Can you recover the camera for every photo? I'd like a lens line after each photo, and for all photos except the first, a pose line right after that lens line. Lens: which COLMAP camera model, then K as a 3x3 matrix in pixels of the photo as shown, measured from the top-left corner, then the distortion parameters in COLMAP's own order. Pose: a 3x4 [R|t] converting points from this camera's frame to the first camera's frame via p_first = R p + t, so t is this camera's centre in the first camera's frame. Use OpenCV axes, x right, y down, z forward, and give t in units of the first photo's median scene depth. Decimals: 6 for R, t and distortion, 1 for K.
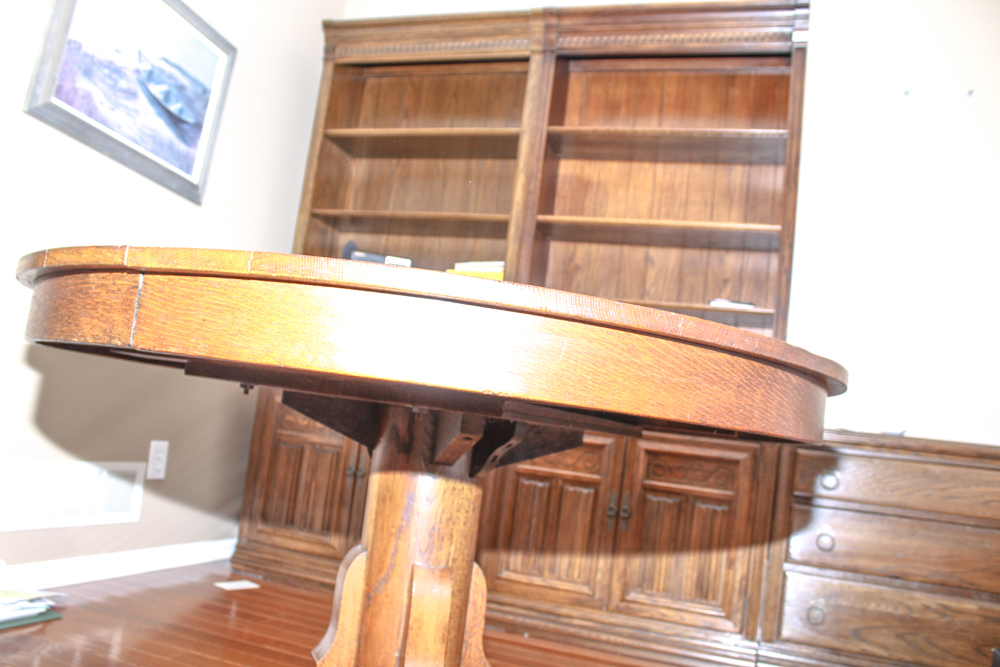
lens RADIAL K [[811.0, 0, 500.0], [0, 811.0, 333.5], [0, 0, 1]] dist [-0.136151, 0.010007]
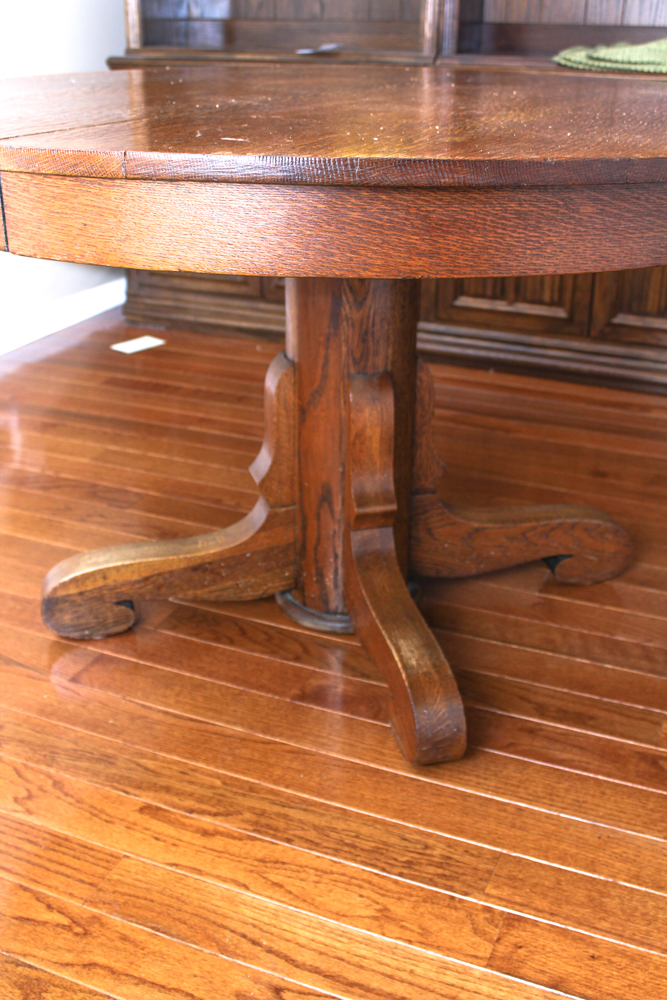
lens RADIAL K [[1121.7, 0, 333.5], [0, 1121.7, 500.0], [0, 0, 1]] dist [-0.113943, 0.019731]
pose [[0.988517, -0.068303, -0.134795, 0.022935], [0.128786, 0.847438, 0.515037, -0.158074], [0.079052, -0.526482, 0.846503, -0.086522]]
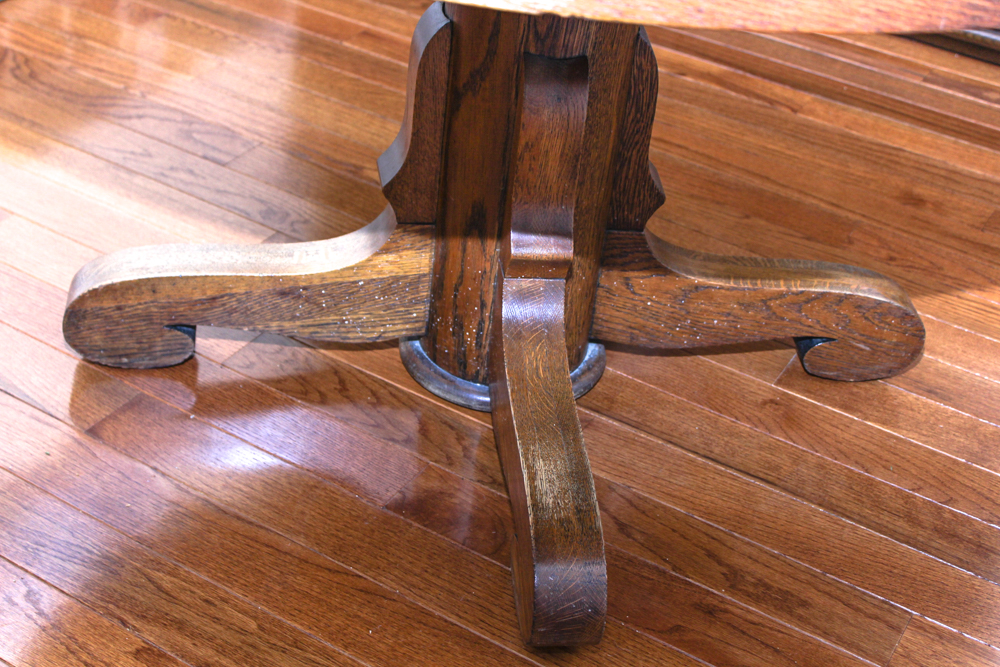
lens RADIAL K [[1454.5, 0, 498.7], [0, 1454.5, 301.7], [0, 0, 1]] dist [-0.010151, -0.107266]
pose [[0.972757, 0.096503, -0.210786, 0.079242], [0.065251, 0.758509, 0.648388, -0.184016], [0.222455, -0.644478, 0.731548, 0.056395]]
